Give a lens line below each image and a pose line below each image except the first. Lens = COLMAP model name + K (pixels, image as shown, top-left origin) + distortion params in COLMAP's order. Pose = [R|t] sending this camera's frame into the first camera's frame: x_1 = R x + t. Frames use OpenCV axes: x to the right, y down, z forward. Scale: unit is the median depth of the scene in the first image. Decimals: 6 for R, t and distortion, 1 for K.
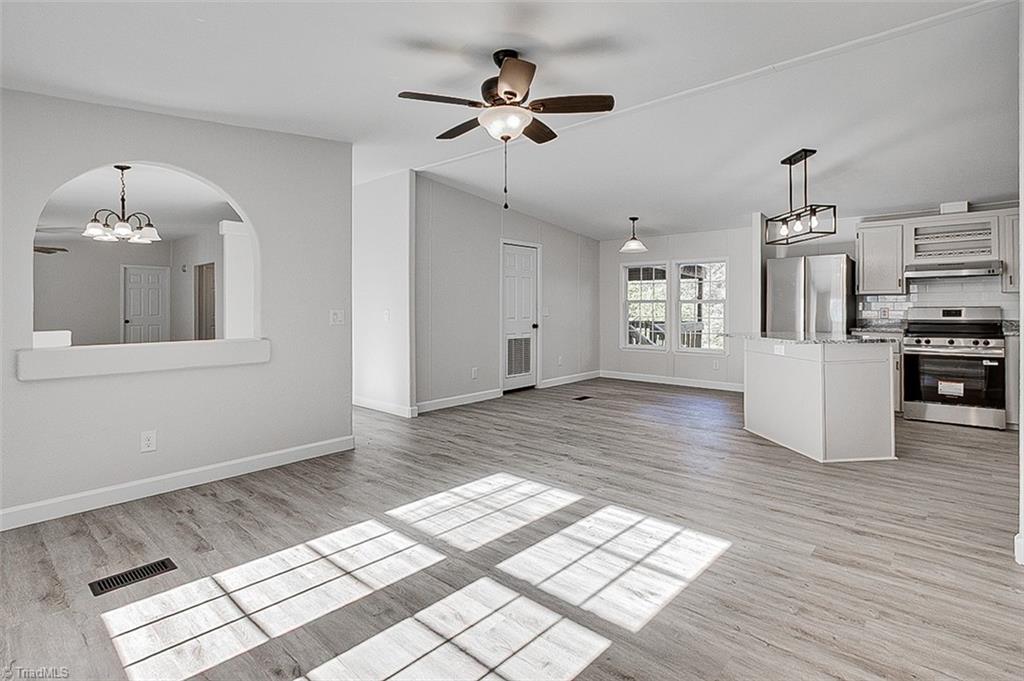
lens RADIAL K [[500.4, 0, 525.1], [0, 500.4, 295.5], [0, 0, 1]] dist [-0.002593, -0.000132]
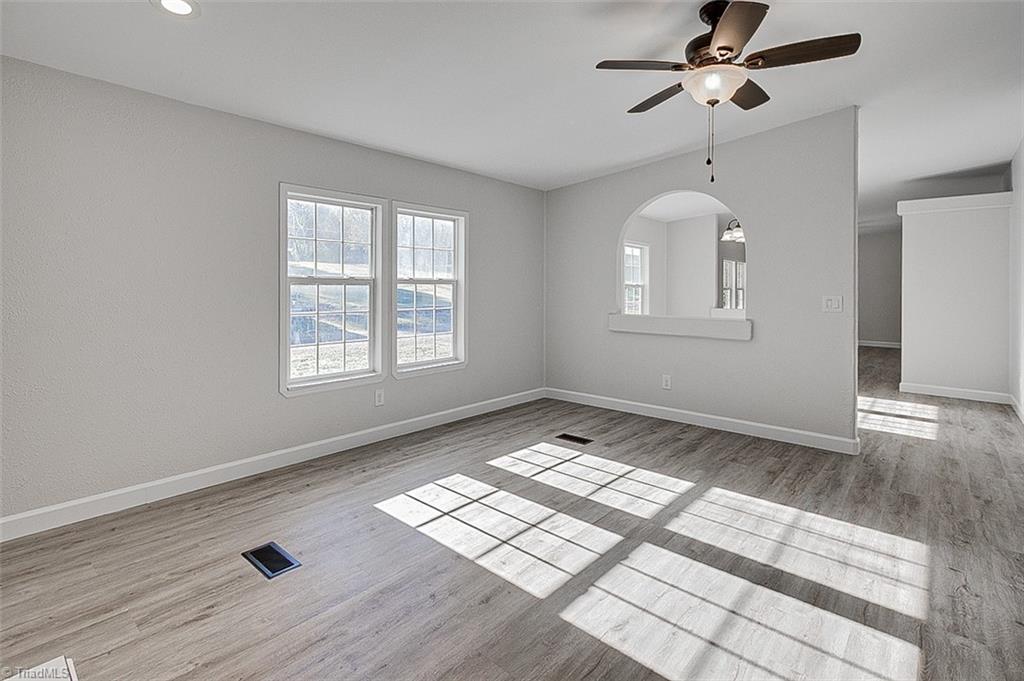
lens RADIAL K [[487.1, 0, 490.9], [0, 487.1, 324.6], [0, 0, 1]] dist [-0.001222, 0.000018]
pose [[-0.022602, 0.072800, -0.997090, 0.839941], [0.017255, 0.997225, 0.072419, 0.013112], [0.999596, -0.015568, -0.023796, 0.651184]]
